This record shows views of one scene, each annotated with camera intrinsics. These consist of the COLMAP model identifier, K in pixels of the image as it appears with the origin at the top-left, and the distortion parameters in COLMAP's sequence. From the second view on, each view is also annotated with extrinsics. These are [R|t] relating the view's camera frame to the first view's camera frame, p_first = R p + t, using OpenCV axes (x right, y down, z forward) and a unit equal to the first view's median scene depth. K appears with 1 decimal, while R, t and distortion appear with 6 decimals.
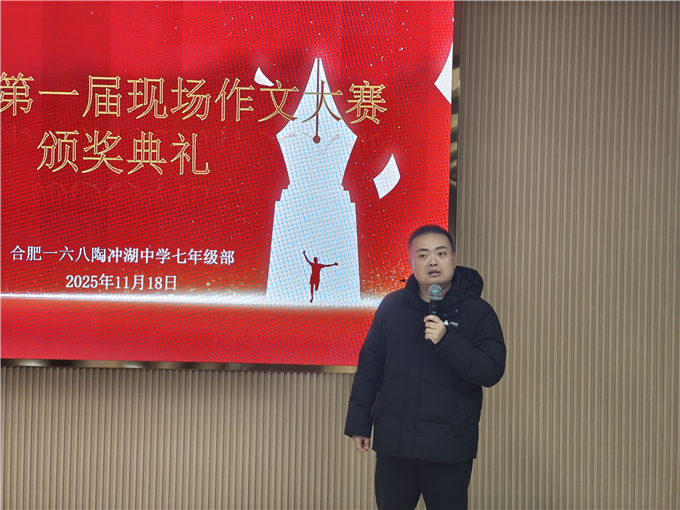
lens RADIAL K [[1200.9, 0, 340.0], [0, 1200.9, 255.0], [0, 0, 1]] dist [0.429678, -1.369822]
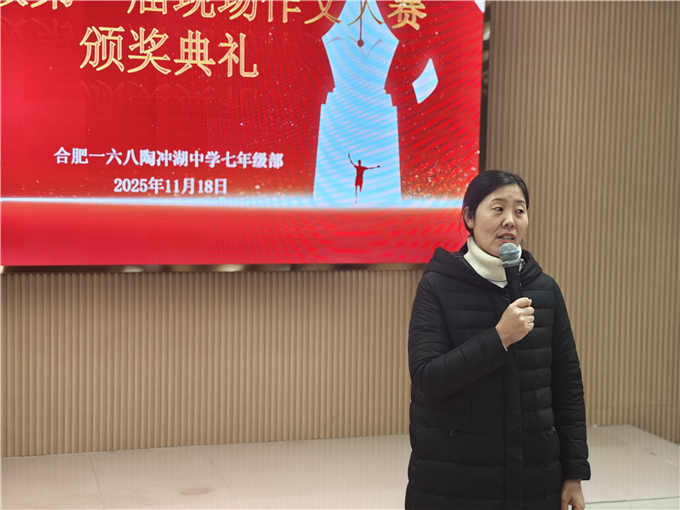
lens RADIAL K [[1200.9, 0, 340.0], [0, 1200.9, 255.0], [0, 0, 1]] dist [0.429678, -1.369822]
pose [[0.943599, -0.032683, 0.329475, -0.377443], [0.003330, 0.996003, 0.089262, -0.009137], [-0.331075, -0.083130, 0.939935, 0.024833]]
